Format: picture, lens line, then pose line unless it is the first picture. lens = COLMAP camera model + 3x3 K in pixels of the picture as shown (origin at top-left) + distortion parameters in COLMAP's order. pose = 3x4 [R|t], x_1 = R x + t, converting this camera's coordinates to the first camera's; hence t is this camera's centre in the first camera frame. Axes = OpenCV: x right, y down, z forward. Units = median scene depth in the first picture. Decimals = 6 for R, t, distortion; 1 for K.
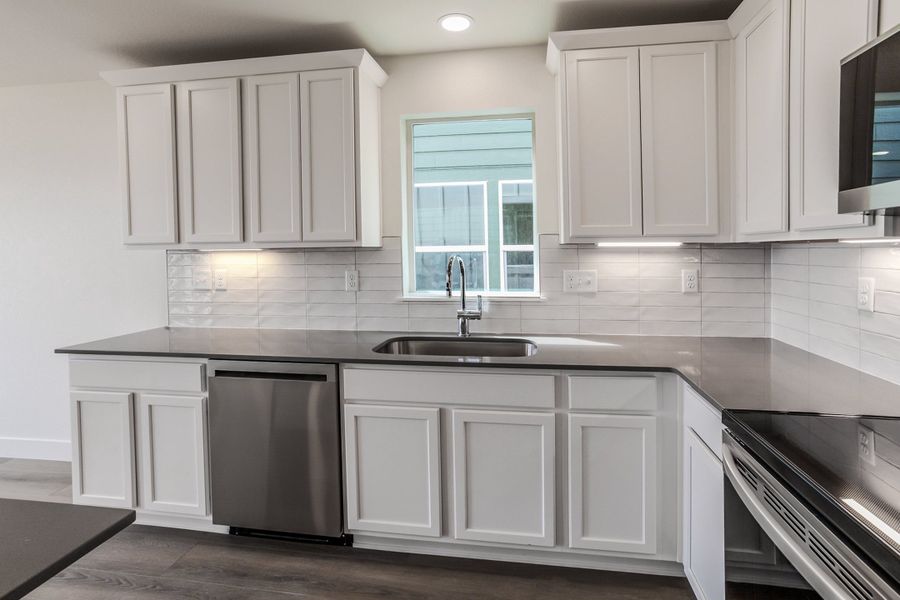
lens RADIAL K [[454.3, 0, 475.9], [0, 454.3, 267.3], [0, 0, 1]] dist [-0.017196, -0.000117]
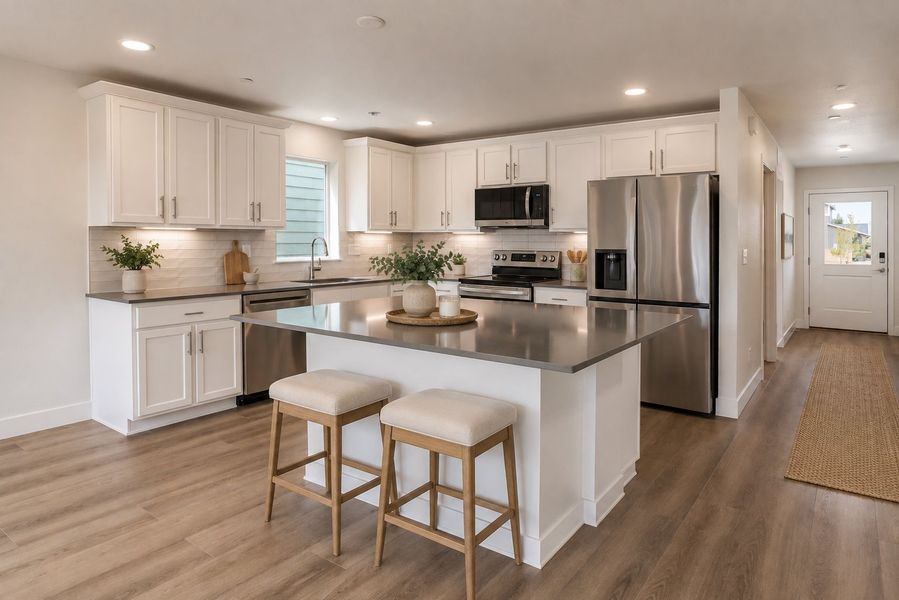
lens RADIAL K [[550.7, 0, 451.4], [0, 550.7, 248.1], [0, 0, 1]] dist [-0.006377, -0.002271]
pose [[0.477154, -0.002005, 0.878817, -1.711889], [0.022223, 0.999705, -0.009785, 0.056657], [-0.878539, 0.024199, 0.477058, -0.550584]]
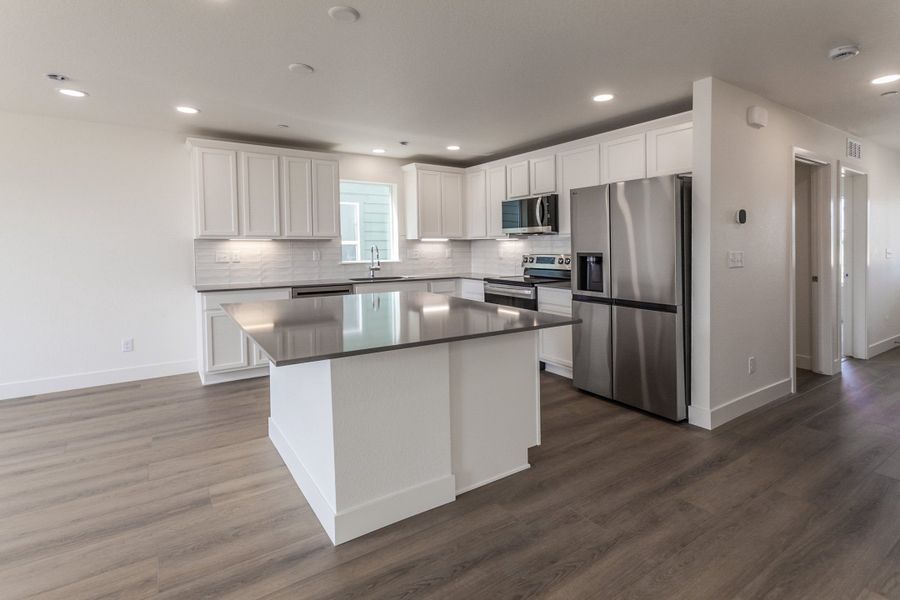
lens RADIAL K [[443.5, 0, 452.5], [0, 443.5, 253.9], [0, 0, 1]] dist [0.012491, -0.000283]
pose [[0.754124, -0.006859, 0.656696, -1.218880], [0.022947, 0.999610, -0.015912, 0.074030], [-0.656331, 0.027069, 0.753987, -0.996680]]
